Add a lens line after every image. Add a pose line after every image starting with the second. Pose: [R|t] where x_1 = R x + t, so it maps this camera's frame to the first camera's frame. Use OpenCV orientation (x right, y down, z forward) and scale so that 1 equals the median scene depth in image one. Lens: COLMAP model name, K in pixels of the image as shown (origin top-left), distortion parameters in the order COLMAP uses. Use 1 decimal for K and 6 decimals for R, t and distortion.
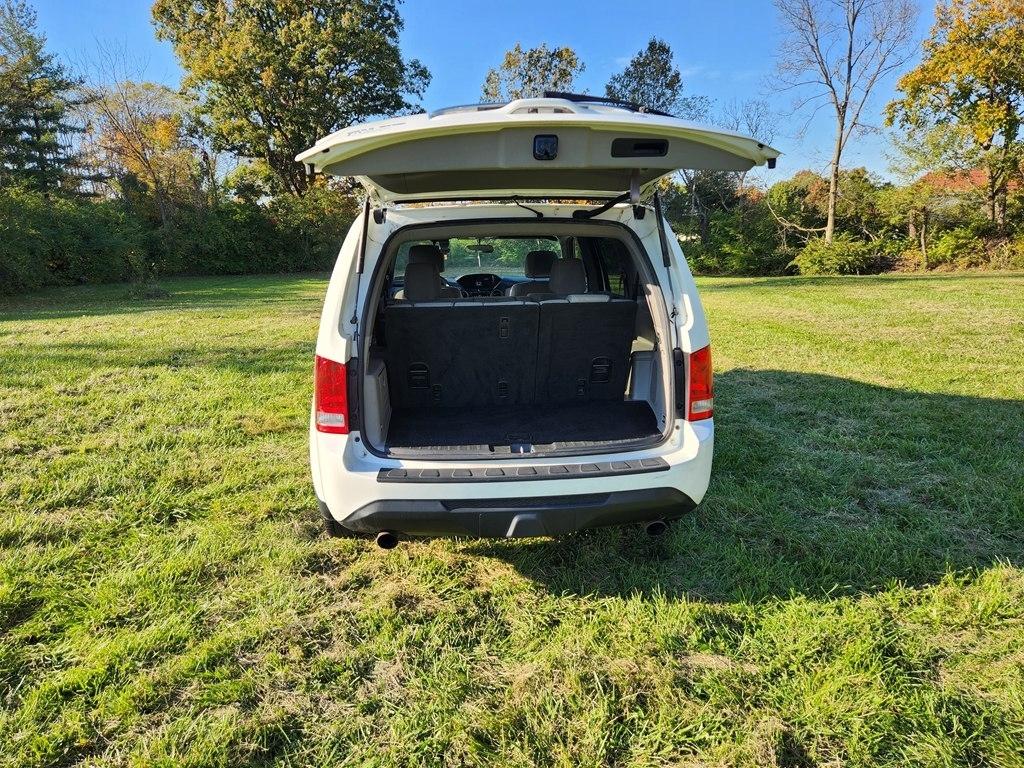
lens RADIAL K [[674.8, 0, 497.3], [0, 674.8, 380.7], [0, 0, 1]] dist [0.068786, -0.053856]
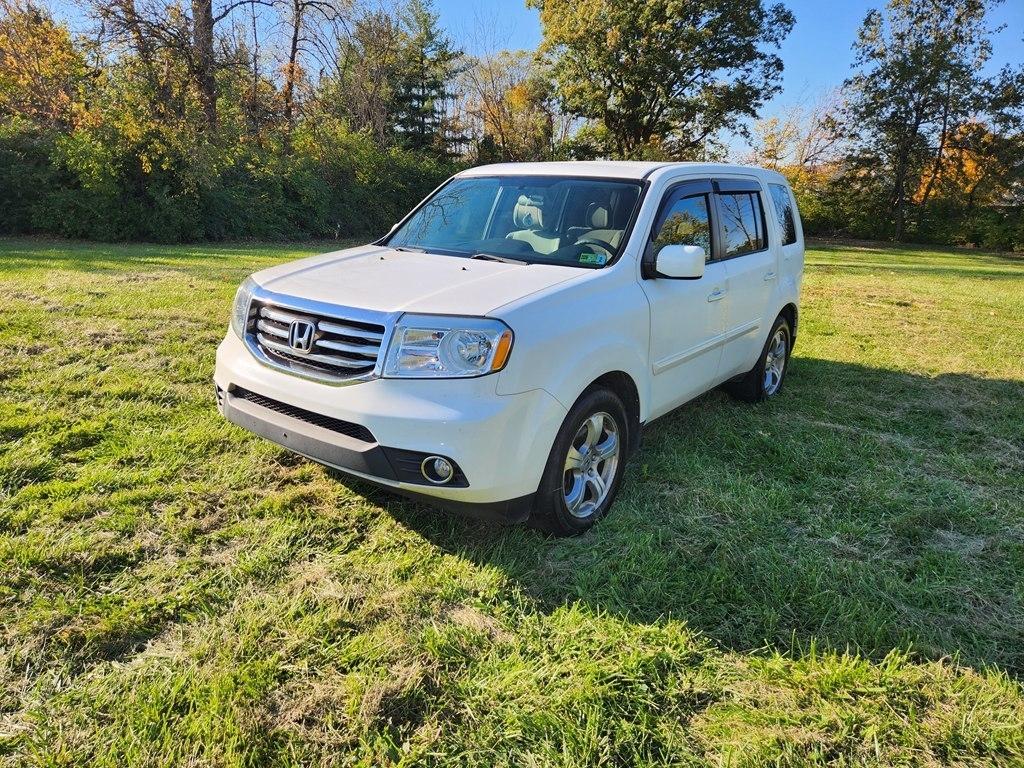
lens RADIAL K [[674.8, 0, 504.3], [0, 674.8, 383.3], [0, 0, 1]] dist [0.068786, -0.053856]
pose [[0.888634, 0.157592, -0.430690, 0.038059], [-0.133855, 0.987341, 0.085093, -0.000258], [0.438648, -0.017967, 0.898479, 0.008914]]
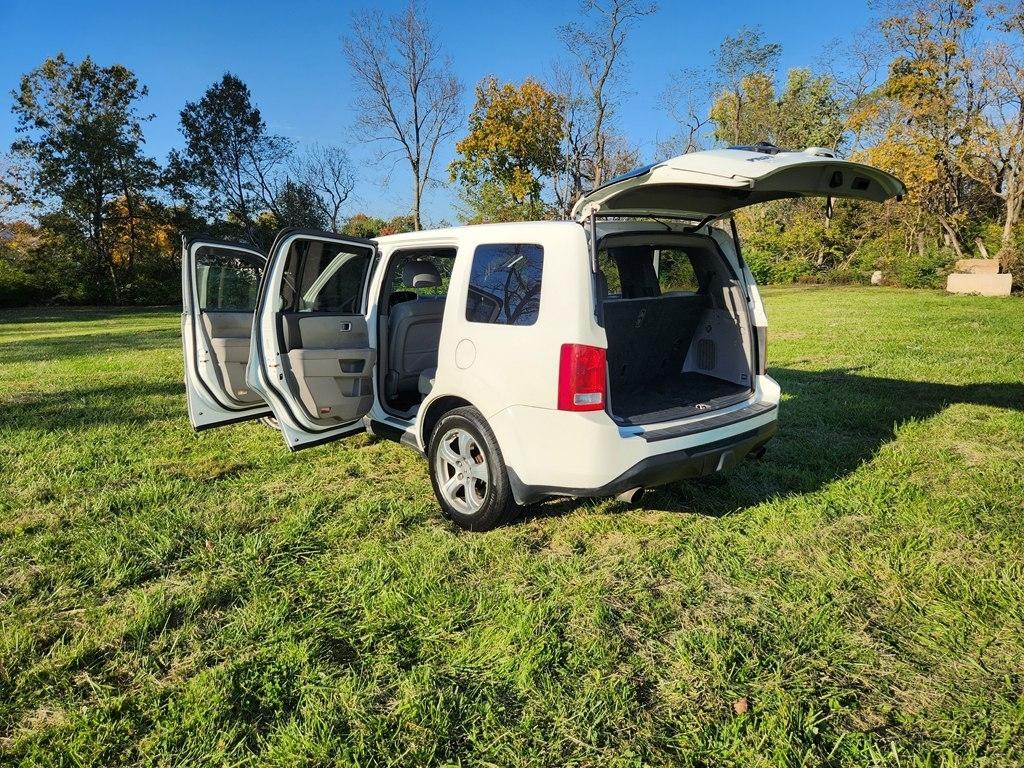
lens RADIAL K [[674.8, 0, 501.2], [0, 674.8, 374.6], [0, 0, 1]] dist [0.068786, -0.053856]
pose [[0.818480, -0.088289, 0.567710, -0.062611], [0.123079, 0.992127, -0.023153, 0.001570], [-0.561197, 0.088823, 0.822903, 0.008339]]
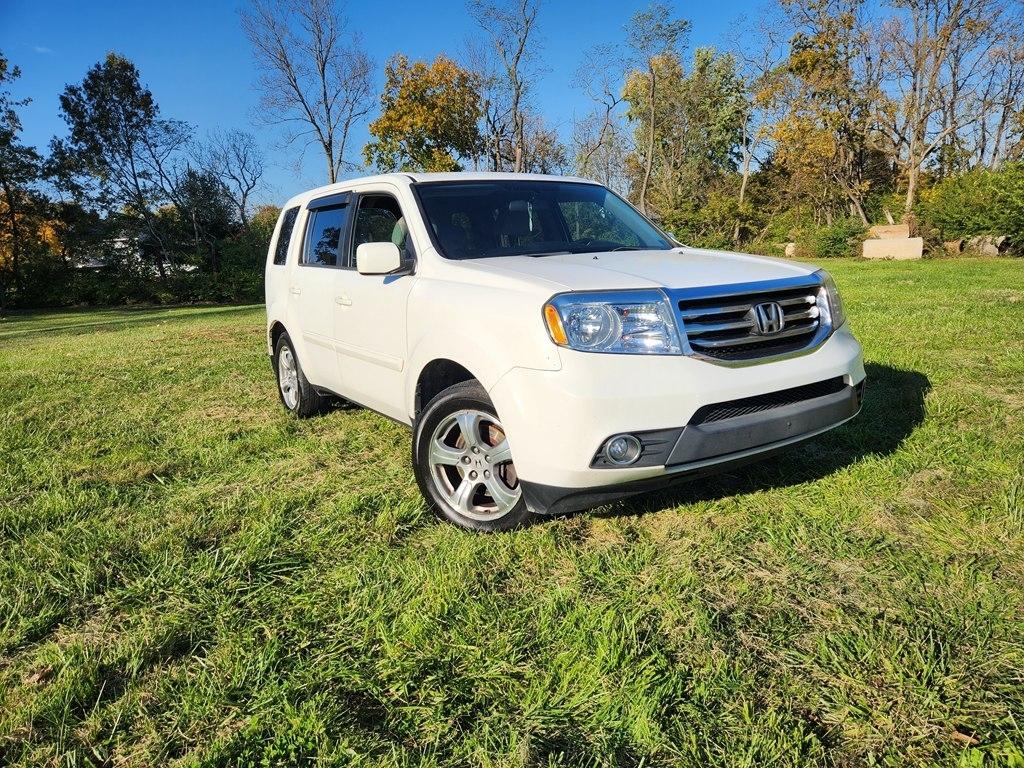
lens RADIAL K [[674.8, 0, 502.3], [0, 674.8, 382.8], [0, 0, 1]] dist [0.068786, -0.053856]
pose [[0.744150, -0.149826, 0.650994, -0.060487], [0.178577, 0.983674, 0.022261, 0.003324], [-0.643701, 0.099686, 0.758757, 0.027372]]
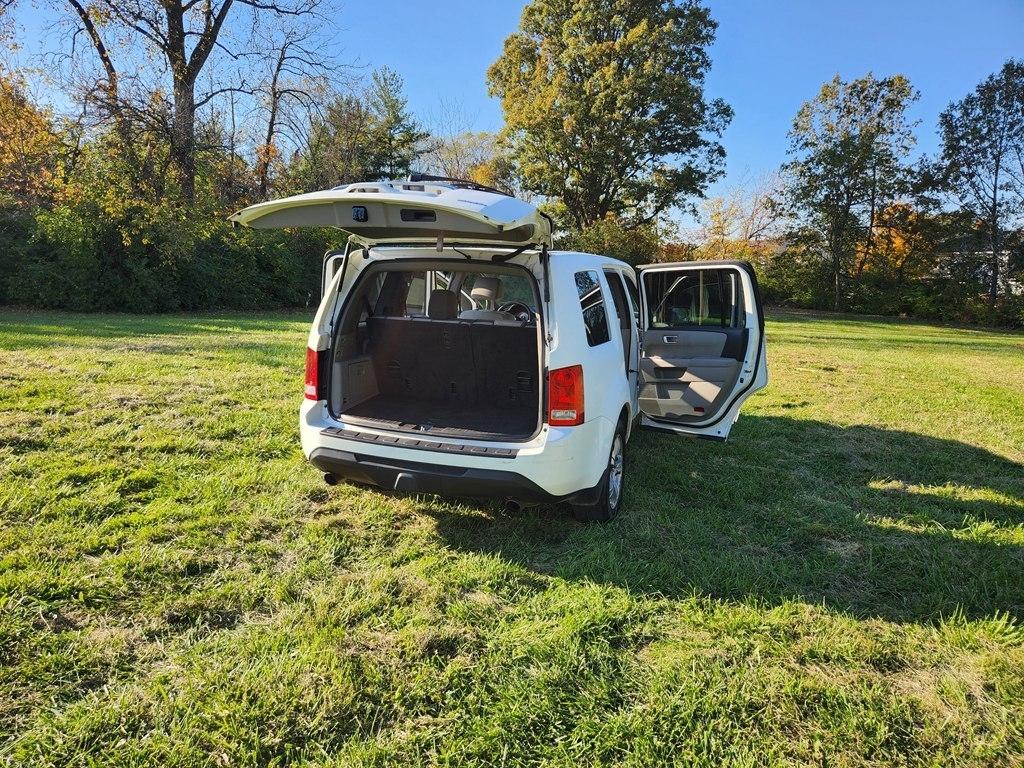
lens RADIAL K [[674.8, 0, 508.7], [0, 674.8, 378.6], [0, 0, 1]] dist [0.068786, -0.053856]
pose [[0.914278, 0.107712, -0.390505, 0.043922], [-0.127669, 0.991491, -0.025428, 0.000992], [0.384443, 0.073103, 0.920250, -0.011321]]
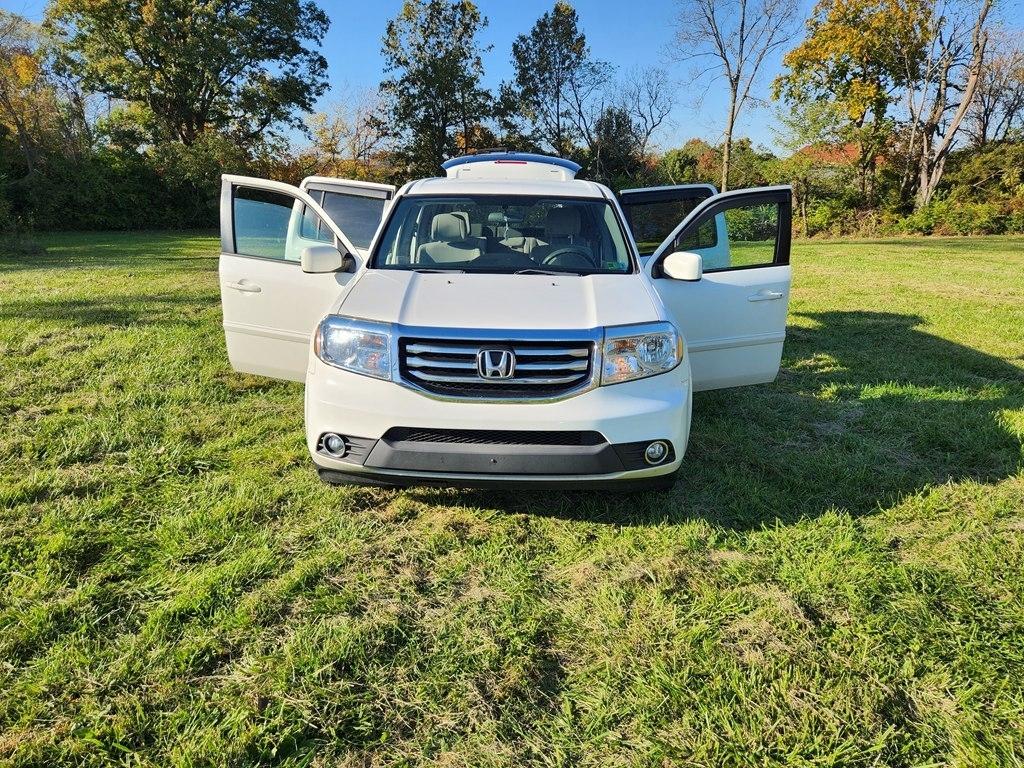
lens RADIAL K [[674.8, 0, 508.0], [0, 674.8, 383.0], [0, 0, 1]] dist [0.068786, -0.053856]
pose [[0.987587, -0.019198, 0.155895, -0.014155], [0.010196, 0.998245, 0.058343, 0.001325], [-0.156742, -0.056029, 0.986049, -0.006741]]
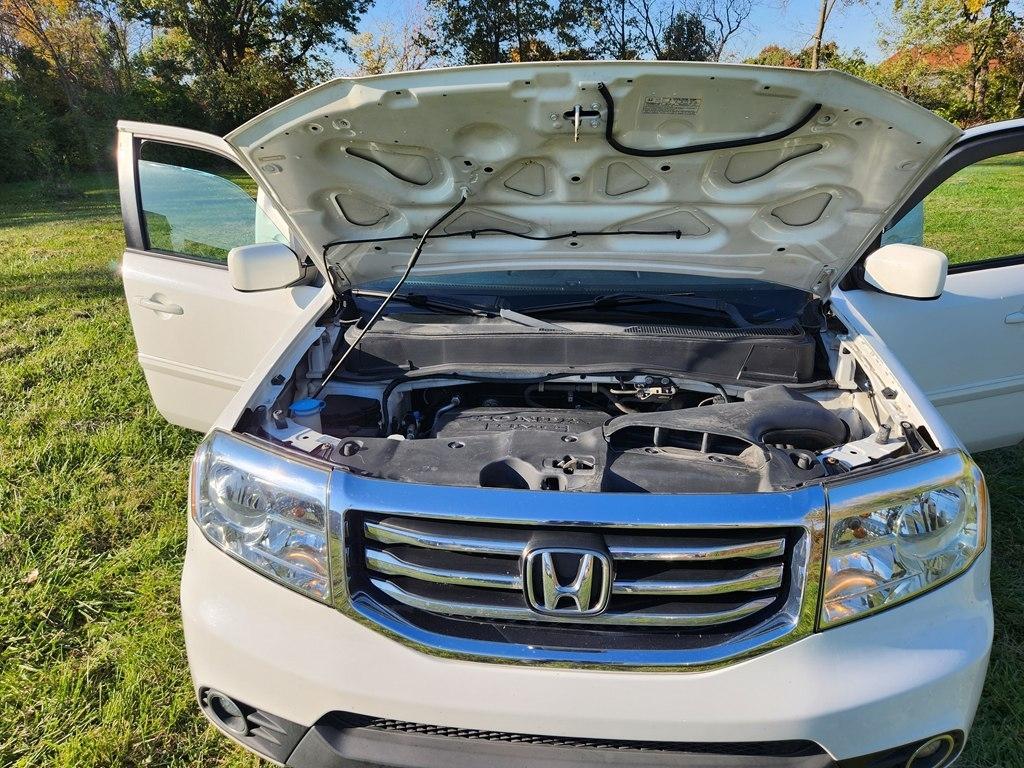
lens RADIAL K [[682.0, 0, 513.8], [0, 682.0, 393.0], [0, 0, 1]] dist [0.057958, -0.047729]
pose [[0.996343, -0.036523, 0.077249, -0.009304], [0.023139, 0.985592, 0.167550, -0.008839], [-0.082255, -0.165150, 0.982832, 0.030521]]
